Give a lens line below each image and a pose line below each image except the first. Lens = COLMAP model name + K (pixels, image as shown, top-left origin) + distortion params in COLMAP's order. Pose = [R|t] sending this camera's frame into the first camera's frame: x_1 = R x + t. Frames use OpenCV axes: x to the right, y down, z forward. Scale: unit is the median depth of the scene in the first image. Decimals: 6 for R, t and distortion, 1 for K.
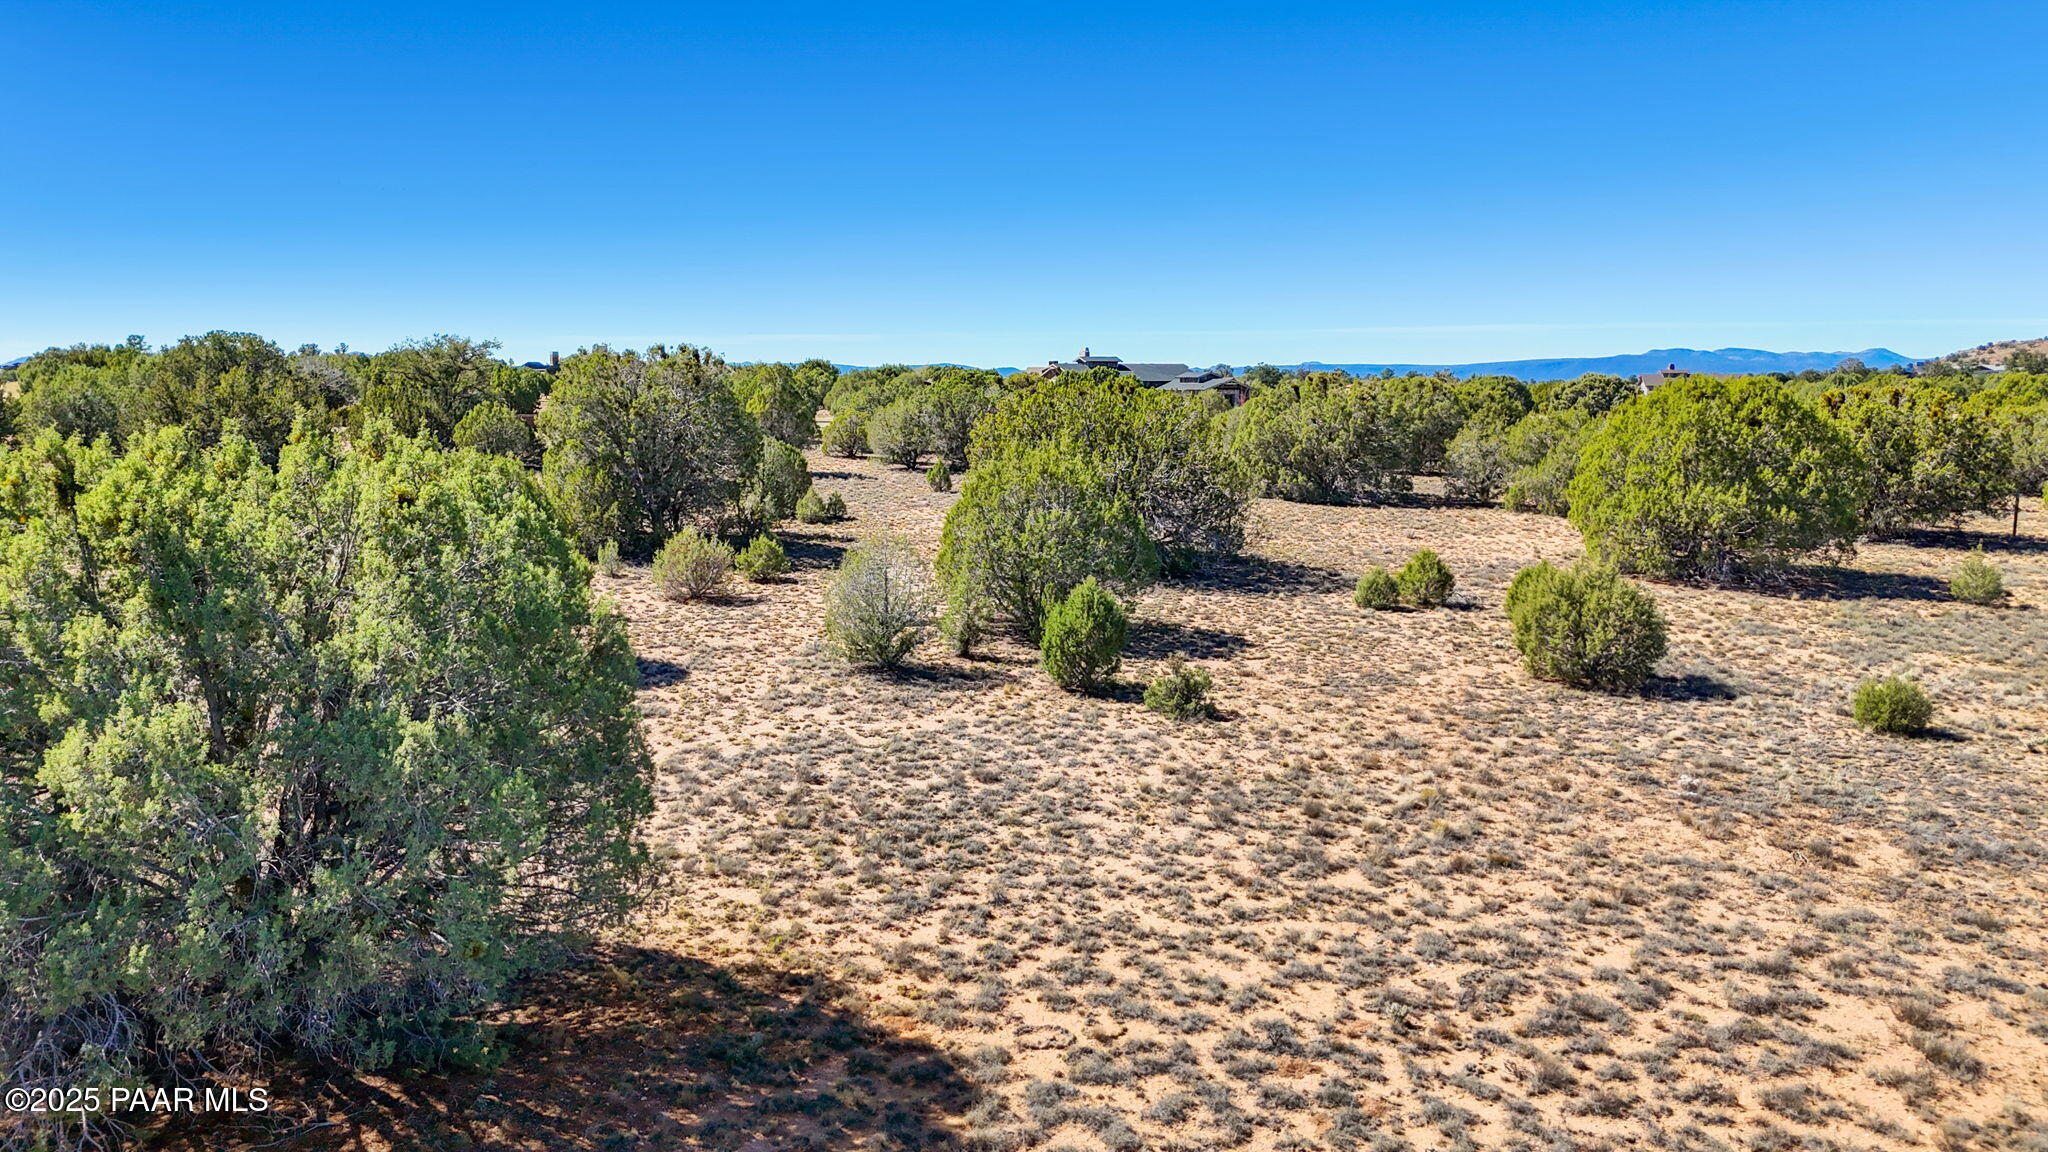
lens RADIAL K [[1492.0, 0, 1024.0], [0, 1492.0, 576.0], [0, 0, 1]] dist [0.082719, -0.085758]
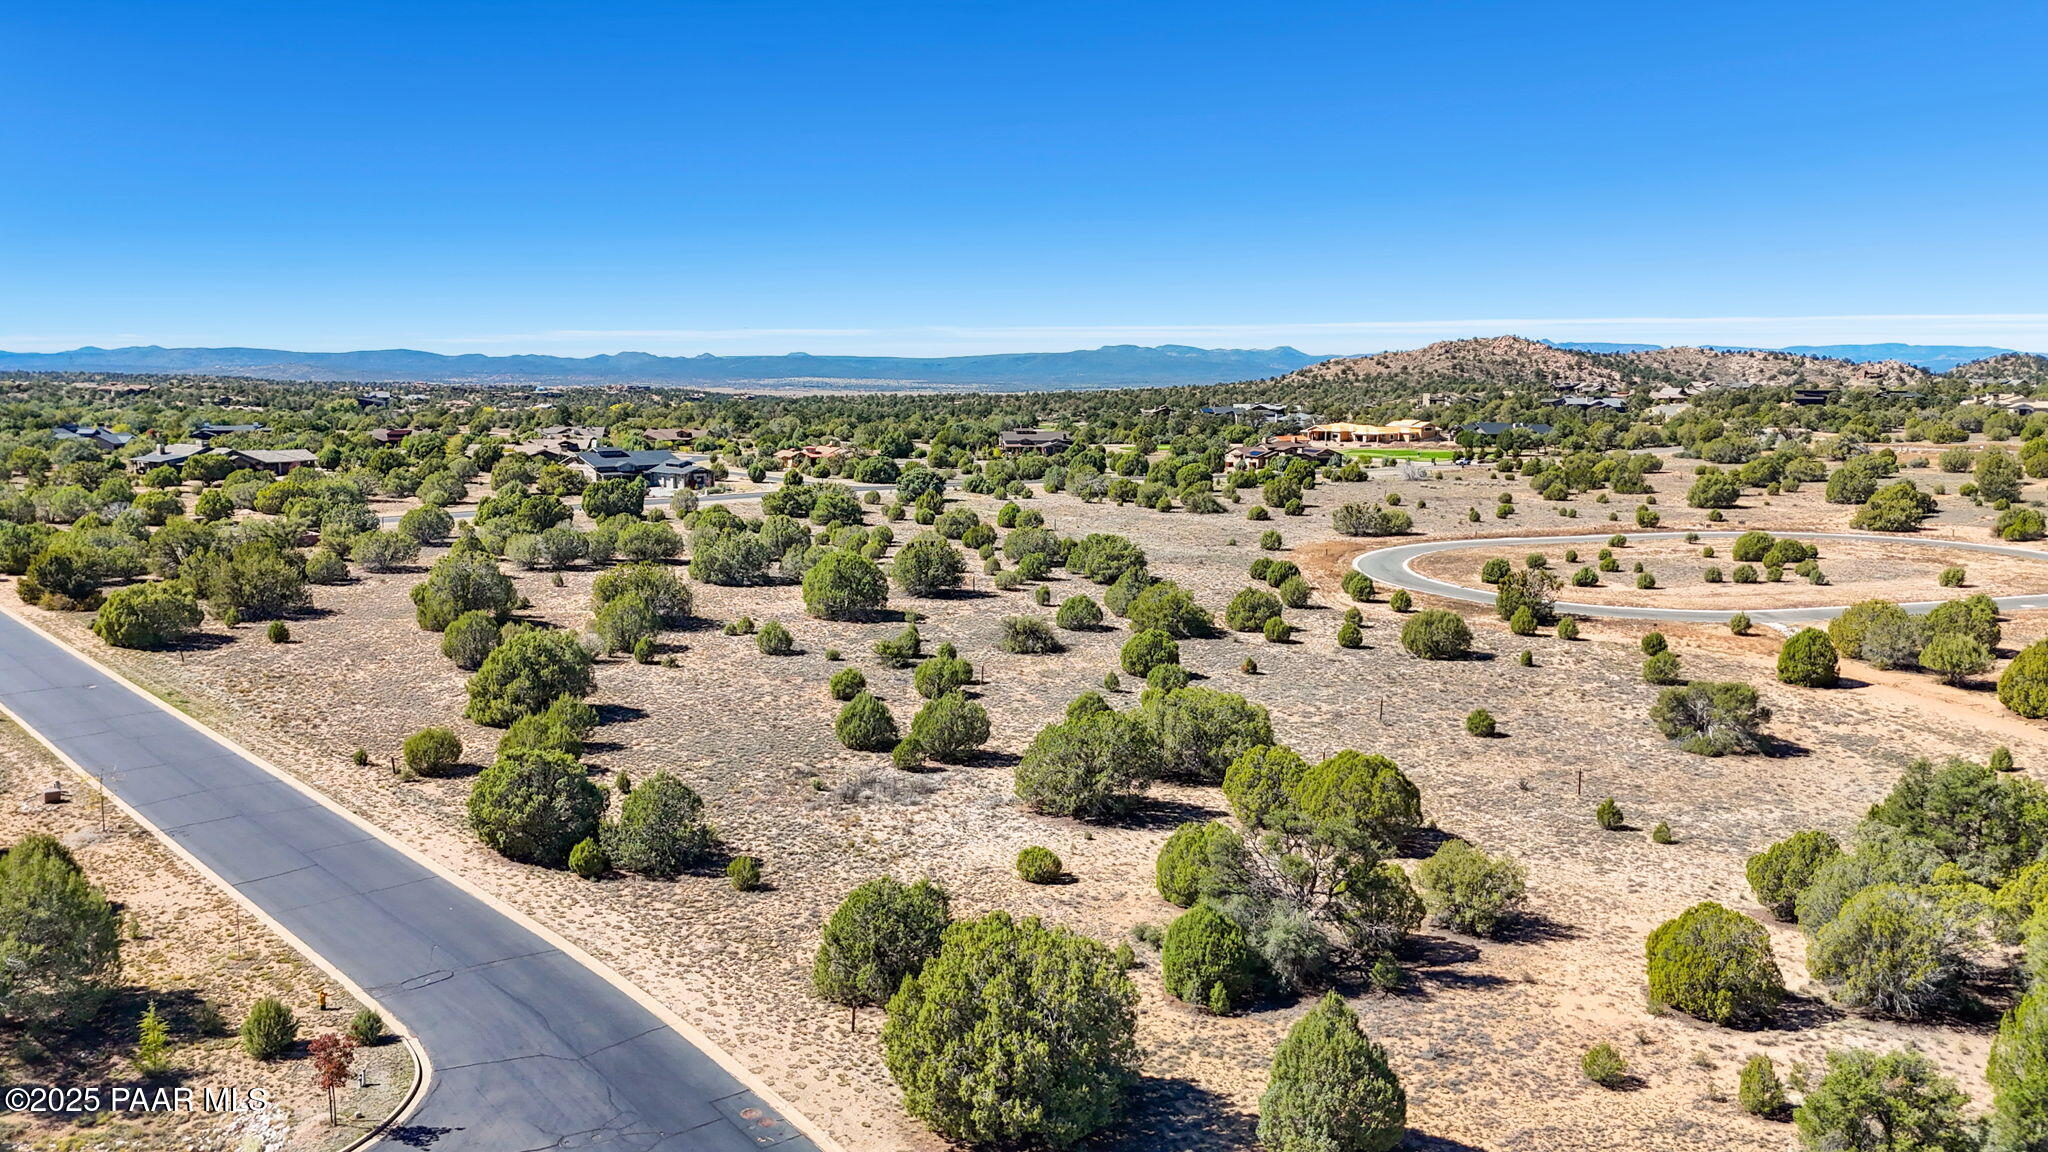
lens RADIAL K [[1492.0, 0, 1024.0], [0, 1492.0, 576.0], [0, 0, 1]] dist [0.082719, -0.085758]
pose [[0.944490, -0.045554, 0.325365, -0.237475], [0.043388, 0.998961, 0.013914, -0.134570], [-0.325661, 0.000976, 0.945486, -2.489962]]
